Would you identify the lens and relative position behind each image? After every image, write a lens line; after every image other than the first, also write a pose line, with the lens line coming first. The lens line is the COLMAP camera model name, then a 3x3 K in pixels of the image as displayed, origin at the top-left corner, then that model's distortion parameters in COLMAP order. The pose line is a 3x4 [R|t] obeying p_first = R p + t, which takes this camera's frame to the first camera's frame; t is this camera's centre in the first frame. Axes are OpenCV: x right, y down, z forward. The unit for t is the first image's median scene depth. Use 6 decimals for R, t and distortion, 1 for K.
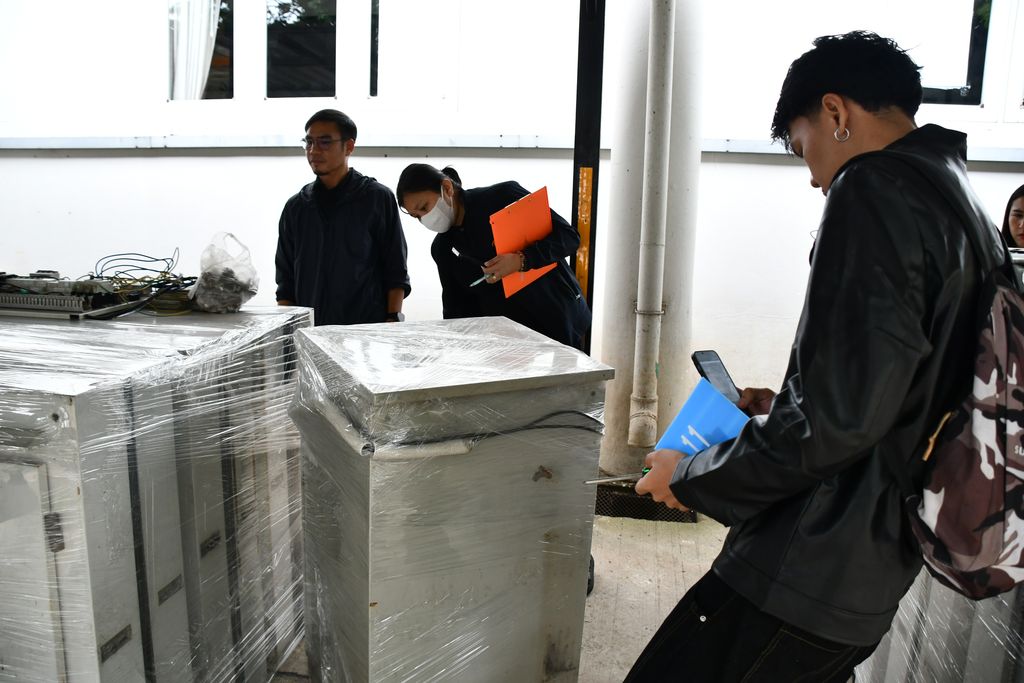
lens RADIAL K [[796.2, 0, 510.2], [0, 796.2, 345.1], [0, 0, 1]] dist [-0.146007, 0.092746]
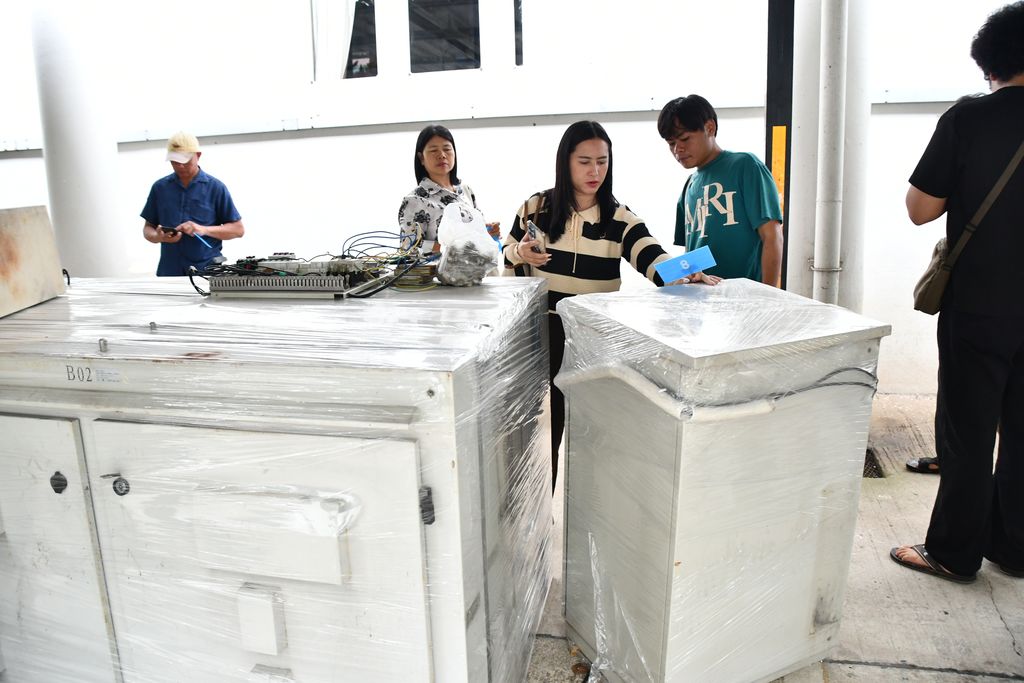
lens RADIAL K [[796.2, 0, 518.9], [0, 796.2, 342.2], [0, 0, 1]] dist [-0.146007, 0.092746]
pose [[0.995361, -0.039125, -0.087891, -0.212372], [0.042514, 0.998410, 0.037016, -0.003957], [0.086303, -0.040581, 0.995442, -0.021418]]
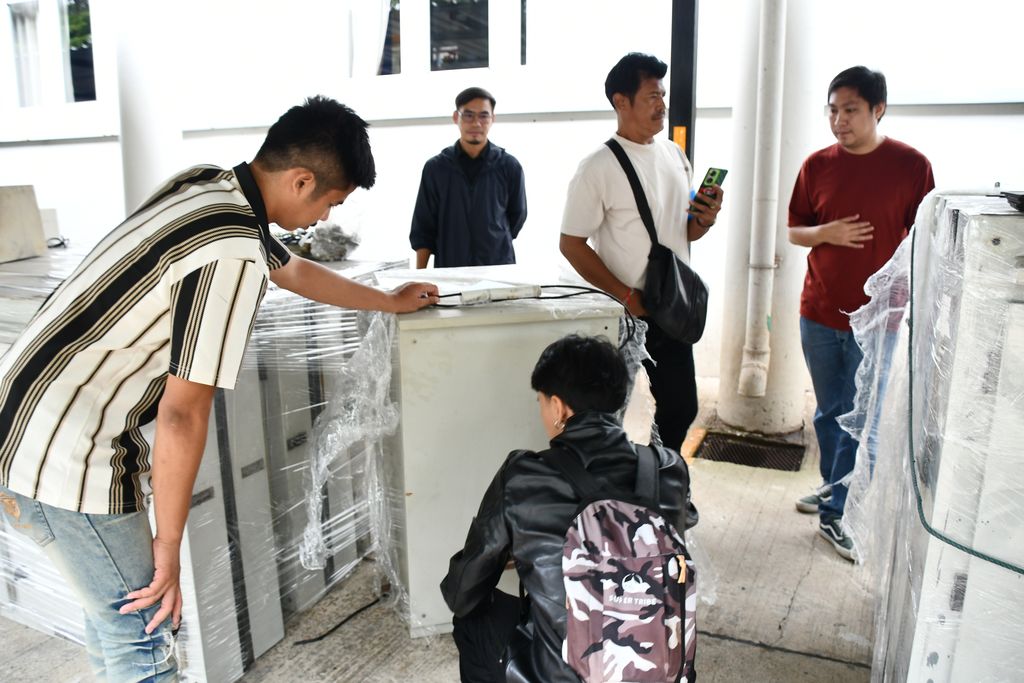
lens RADIAL K [[796.2, 0, 517.6], [0, 796.2, 346.4], [0, 0, 1]] dist [-0.146007, 0.092746]
pose [[0.963401, 0.027429, -0.266656, 0.240735], [-0.014144, 0.998567, 0.051614, 0.023979], [0.267690, -0.045953, 0.962409, -0.109313]]
